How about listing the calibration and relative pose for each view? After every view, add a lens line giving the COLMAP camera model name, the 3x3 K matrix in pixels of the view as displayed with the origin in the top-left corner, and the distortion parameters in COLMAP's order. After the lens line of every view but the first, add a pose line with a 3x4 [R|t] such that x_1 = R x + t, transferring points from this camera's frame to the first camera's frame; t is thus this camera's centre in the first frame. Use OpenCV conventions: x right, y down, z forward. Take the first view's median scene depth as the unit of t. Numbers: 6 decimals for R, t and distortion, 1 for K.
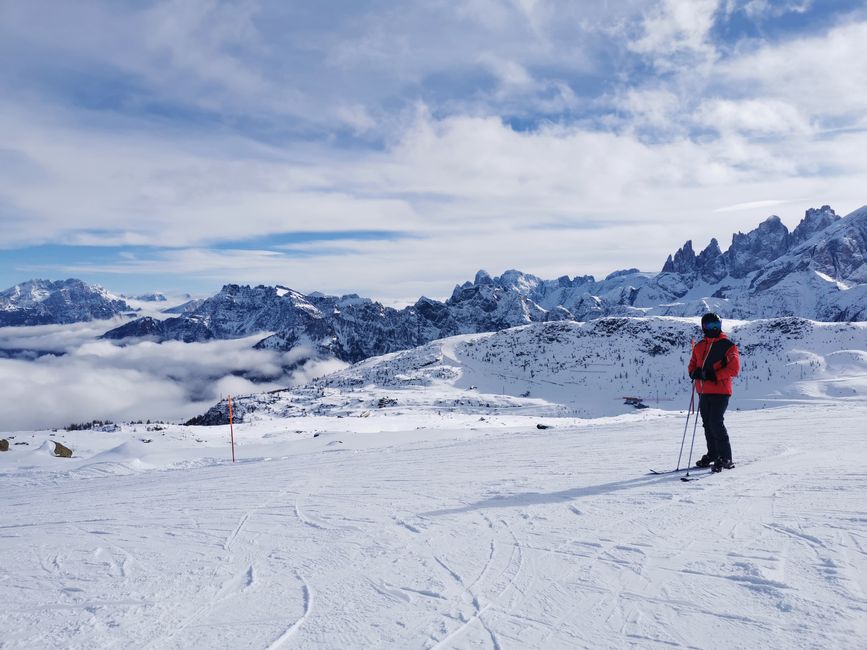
lens RADIAL K [[649.2, 0, 433.3], [0, 649.2, 326.3], [0, 0, 1]] dist [0.048578, -0.016250]
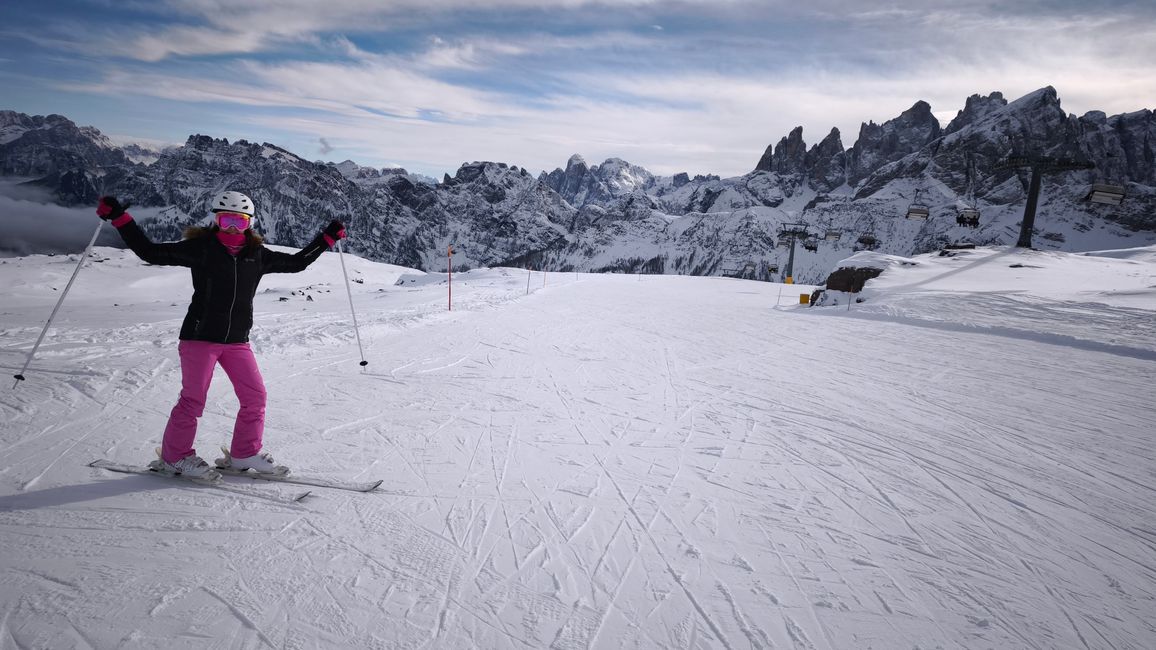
lens RADIAL K [[761.8, 0, 566.5], [0, 761.8, 335.7], [0, 0, 1]] dist [0.026822, -0.008438]
pose [[0.995524, 0.092354, 0.020054, 0.151852], [-0.094272, 0.985359, 0.142055, -0.005355], [-0.006641, -0.143310, 0.989656, 0.171037]]
